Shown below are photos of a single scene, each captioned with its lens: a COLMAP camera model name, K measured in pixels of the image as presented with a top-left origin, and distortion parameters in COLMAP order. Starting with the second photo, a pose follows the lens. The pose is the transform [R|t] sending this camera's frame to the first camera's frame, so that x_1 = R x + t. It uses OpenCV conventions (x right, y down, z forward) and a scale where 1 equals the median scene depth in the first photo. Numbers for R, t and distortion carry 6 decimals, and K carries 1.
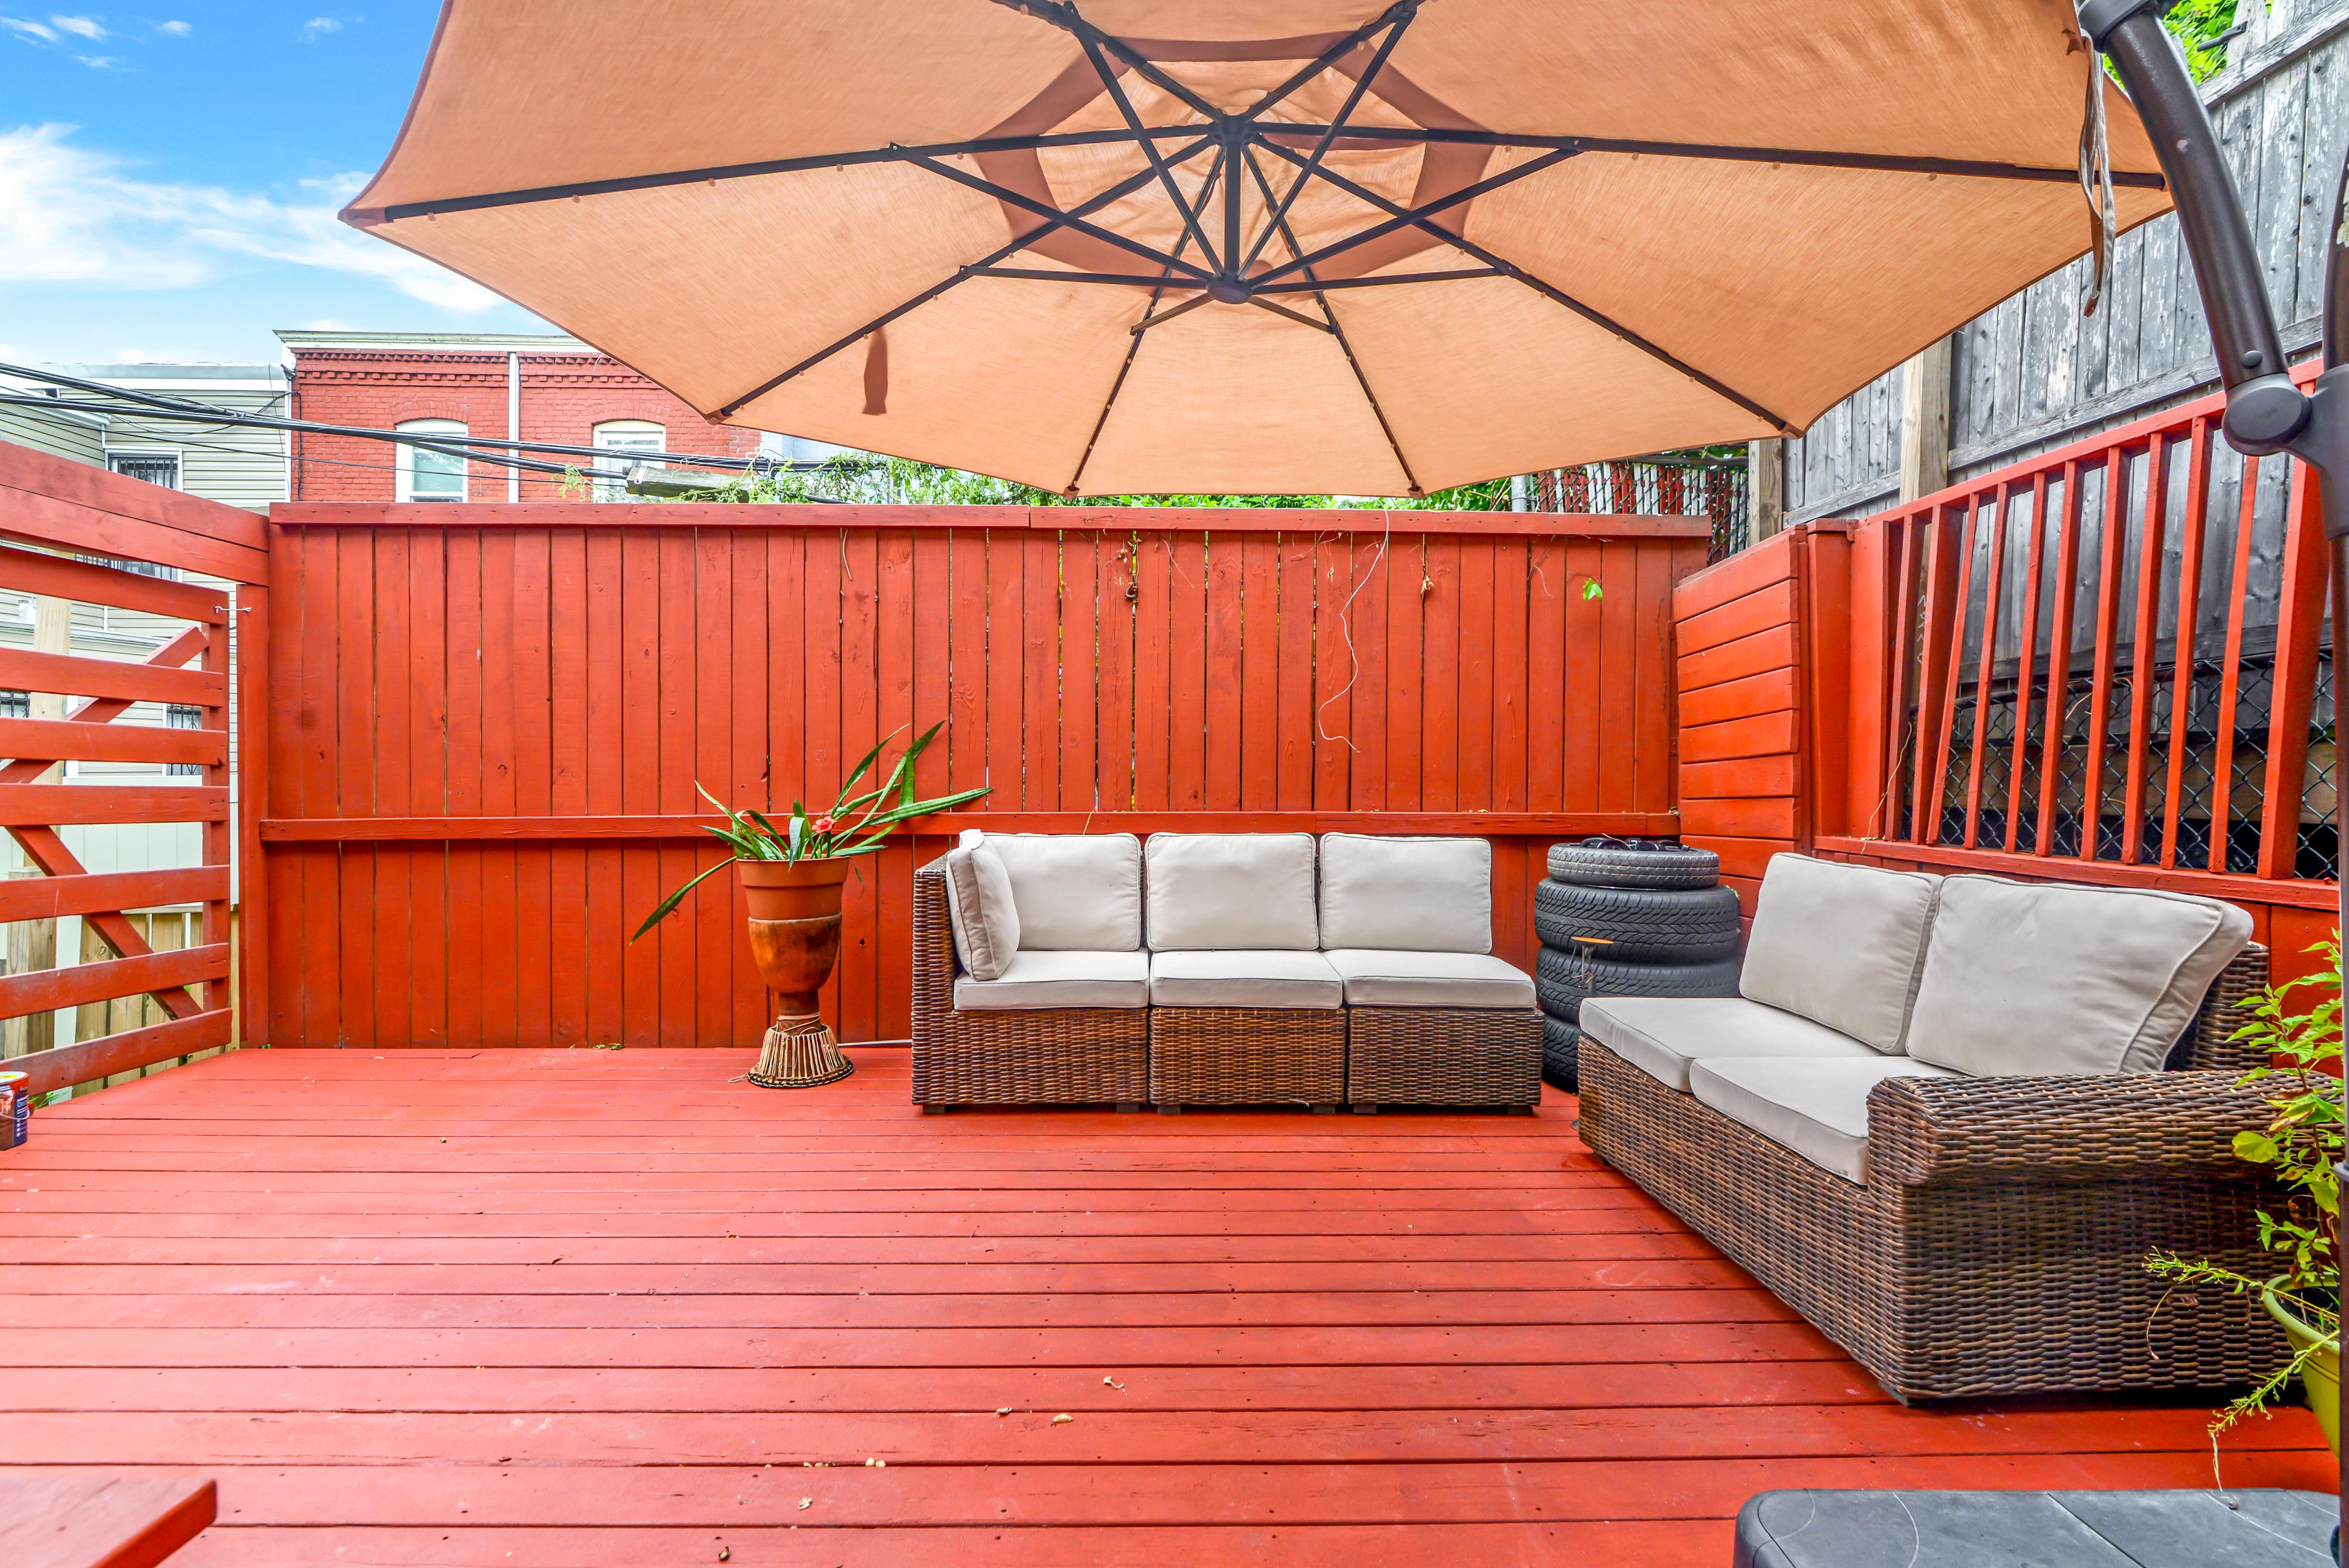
lens RADIAL K [[1073.9, 0, 1211.0], [0, 1073.9, 793.9], [0, 0, 1]] dist [-0.000733, -0.000438]
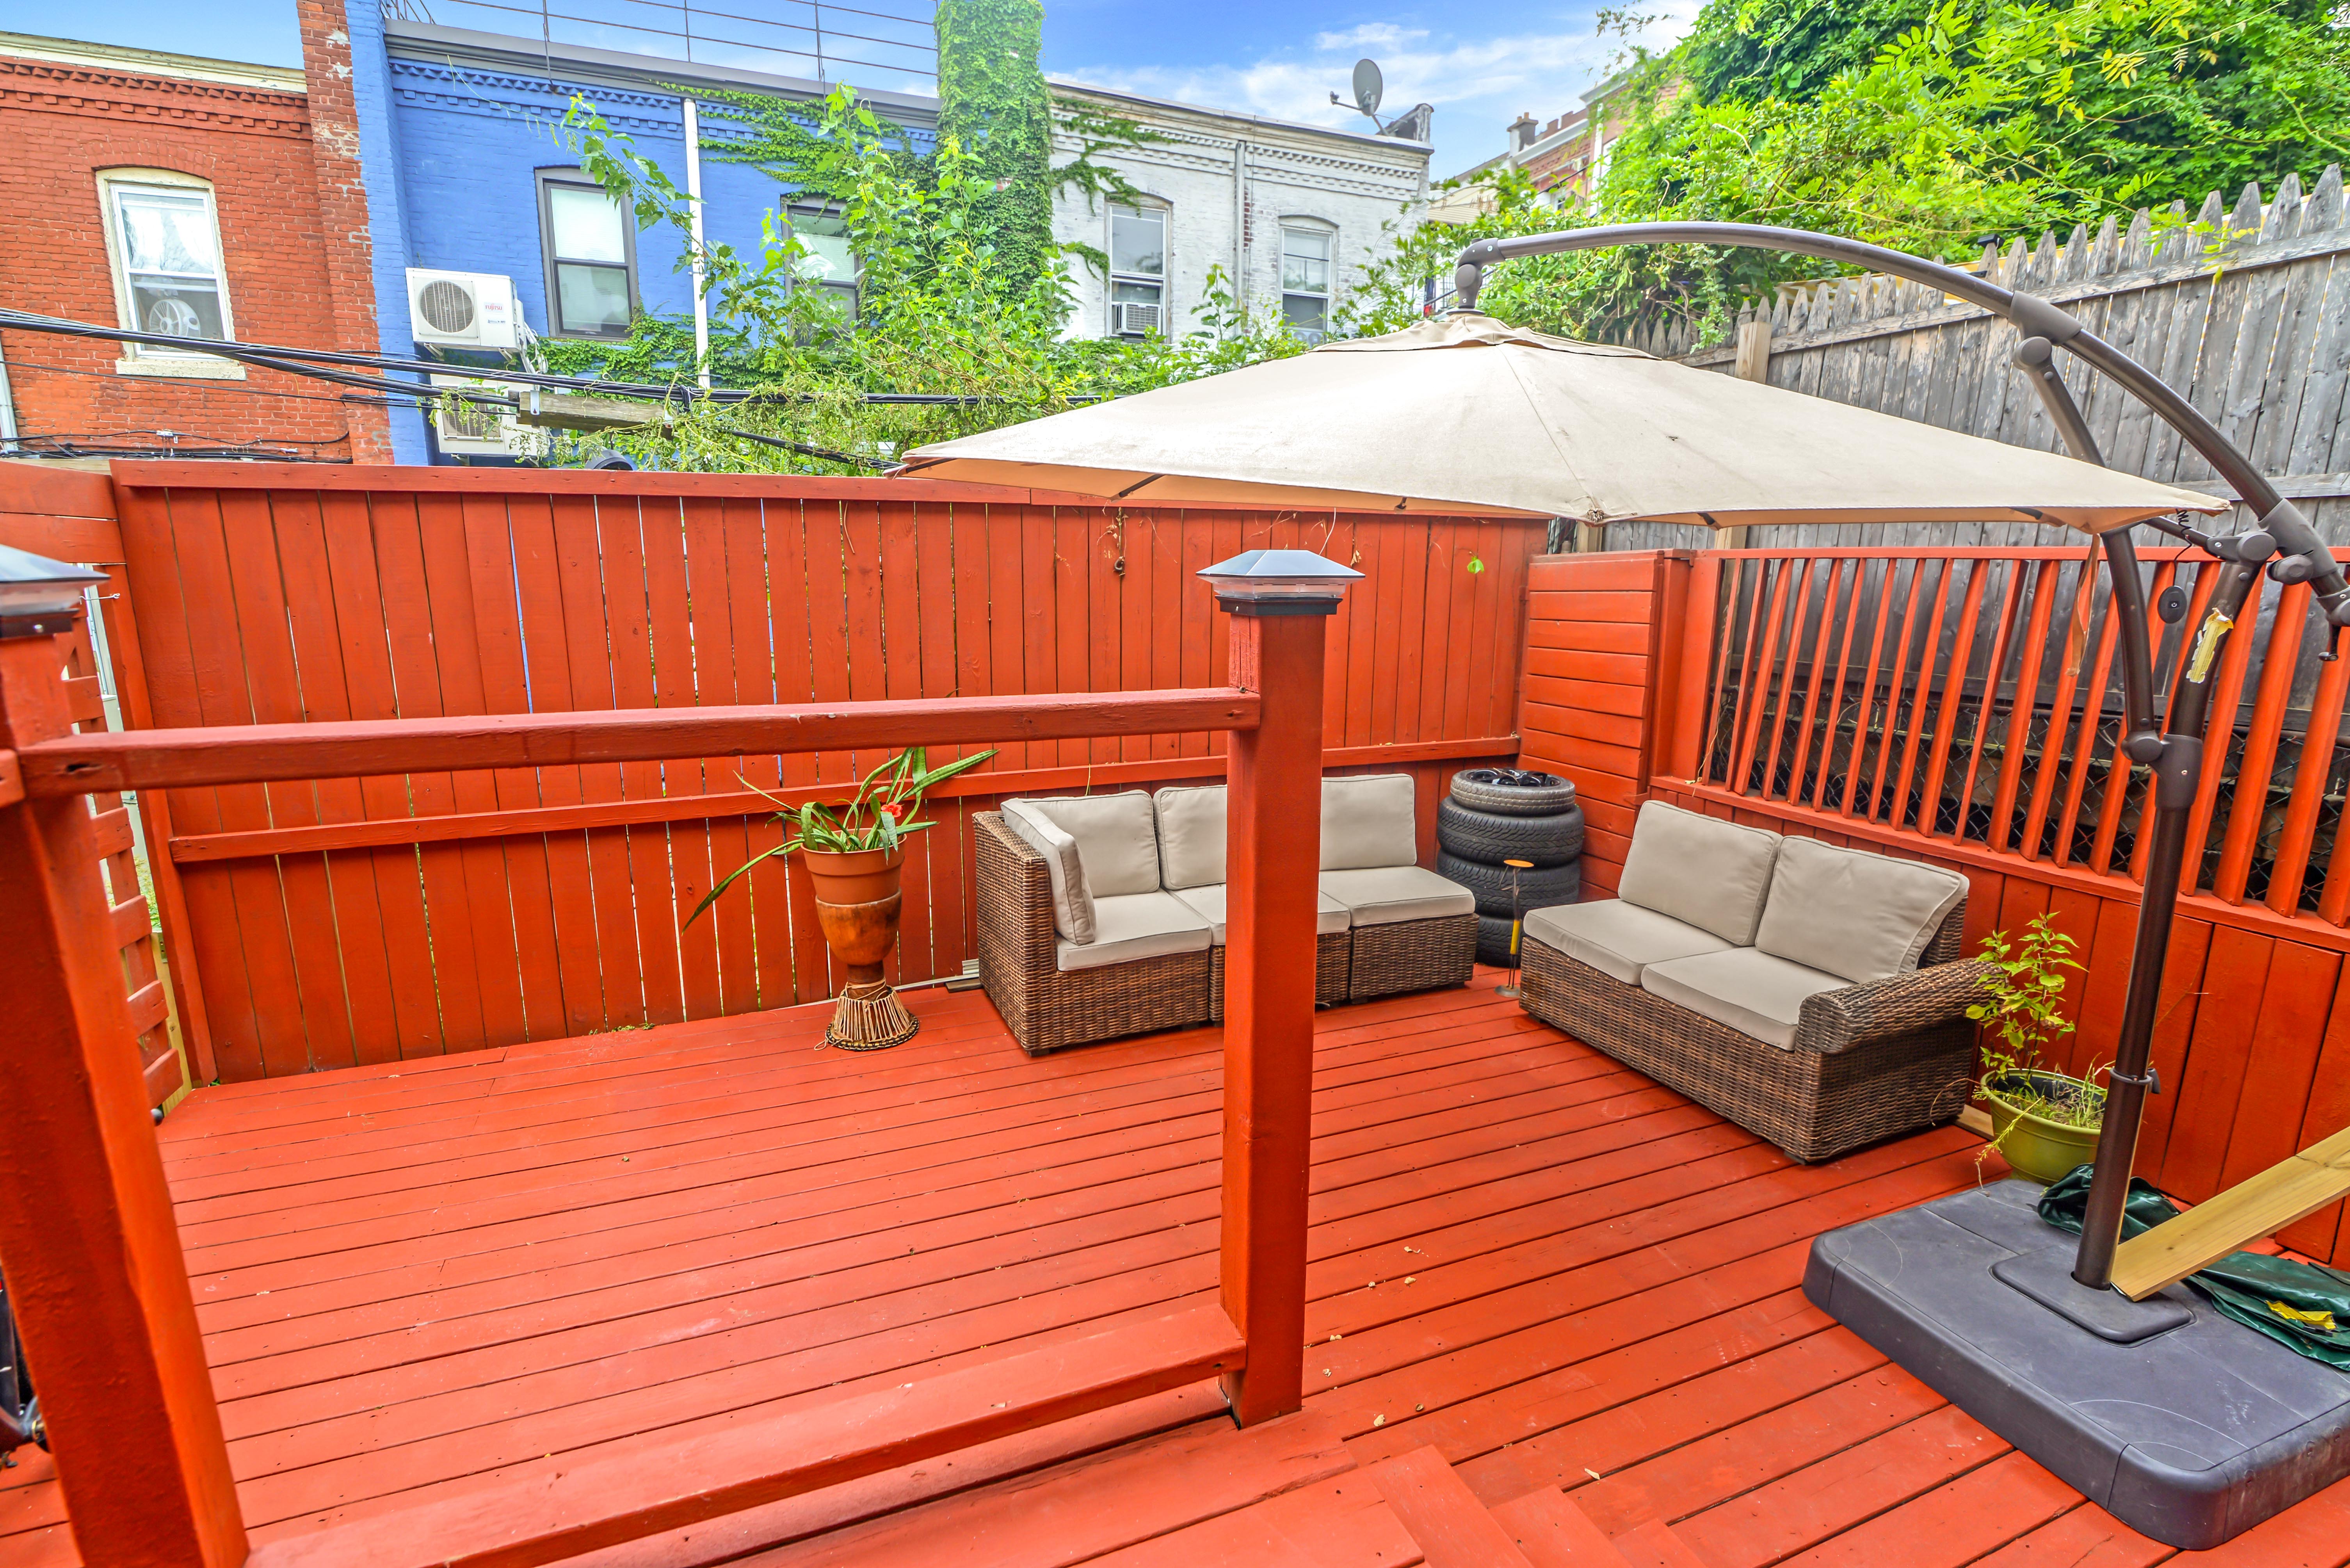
lens RADIAL K [[1102.5, 0, 1175.0], [0, 1102.5, 784.0], [0, 0, 1]] dist [-0.012032, -0.000541]
pose [[0.933001, -0.070947, 0.352812, -0.530582], [-0.000986, 0.979867, 0.199648, -0.237788], [-0.359873, -0.186619, 0.914147, -0.102756]]
